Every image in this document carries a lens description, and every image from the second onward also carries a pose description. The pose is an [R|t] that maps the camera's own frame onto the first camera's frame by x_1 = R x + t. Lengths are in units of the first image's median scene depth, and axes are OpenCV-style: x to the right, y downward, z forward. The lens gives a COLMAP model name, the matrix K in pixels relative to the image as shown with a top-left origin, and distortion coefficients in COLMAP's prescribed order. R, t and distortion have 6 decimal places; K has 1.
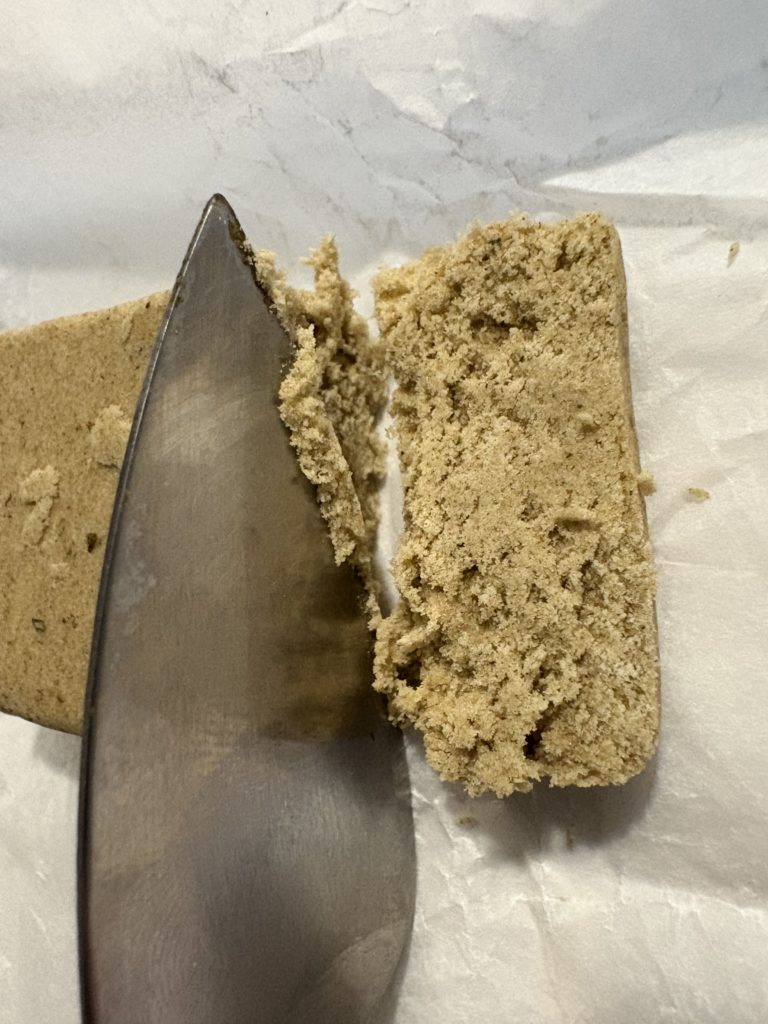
lens RADIAL K [[784.6, 0, 387.9], [0, 784.6, 506.8], [0, 0, 1]] dist [0.011191, 0.006029]
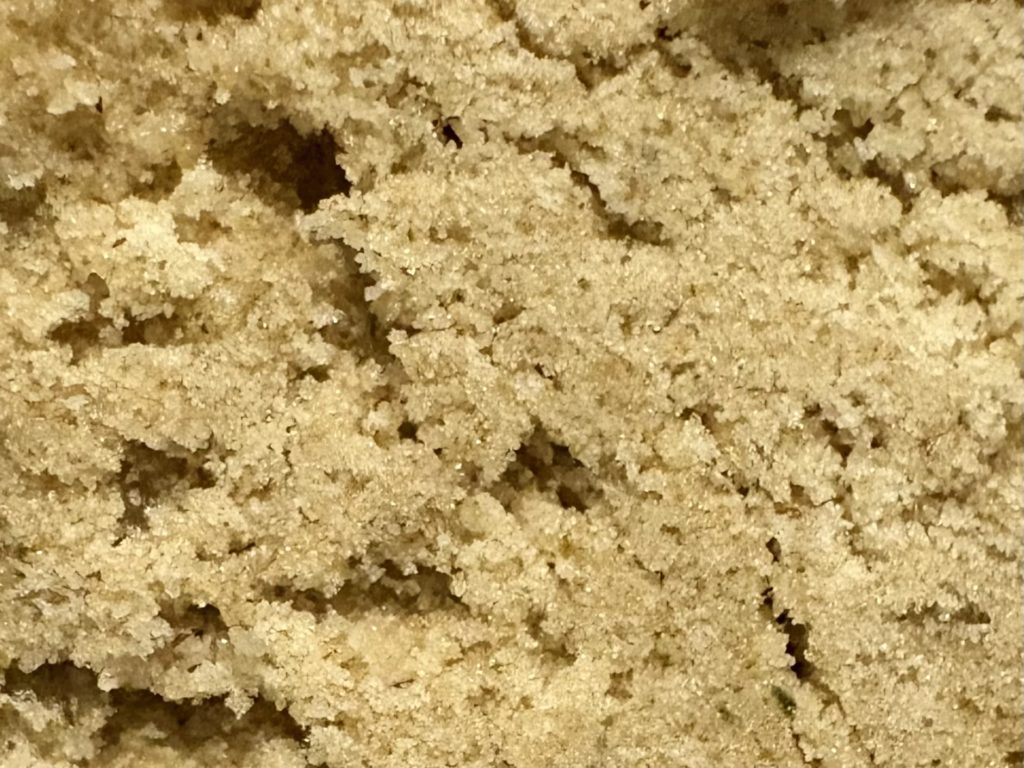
lens RADIAL K [[784.6, 0, 517.6], [0, 784.6, 384.5], [0, 0, 1]] dist [0.011191, 0.006029]
pose [[-0.105230, 0.937433, 0.331883, 0.086241], [-0.991078, -0.126313, 0.042541, 0.014250], [0.081800, -0.324445, 0.942361, 0.791139]]
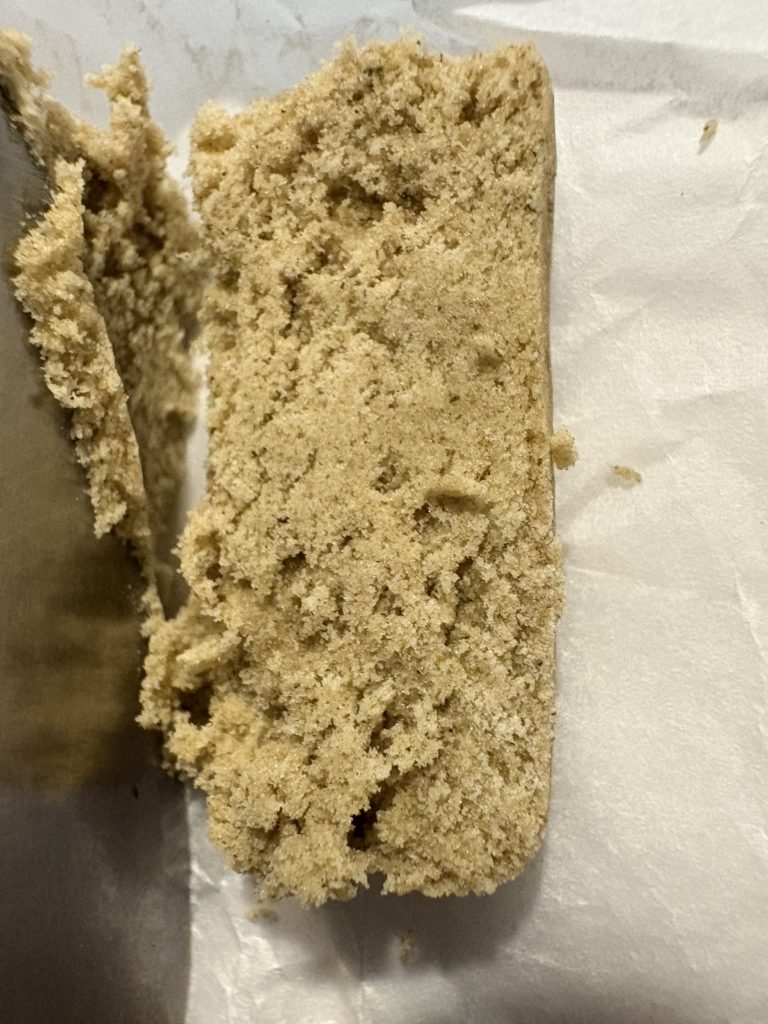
lens RADIAL K [[784.6, 0, 381.6], [0, 784.6, 512.6], [0, 0, 1]] dist [0.011191, 0.006029]
pose [[0.982847, 0.084527, 0.163912, 0.065965], [-0.087748, 0.996064, 0.012500, 0.026984], [-0.162210, -0.026668, 0.986396, 0.334970]]
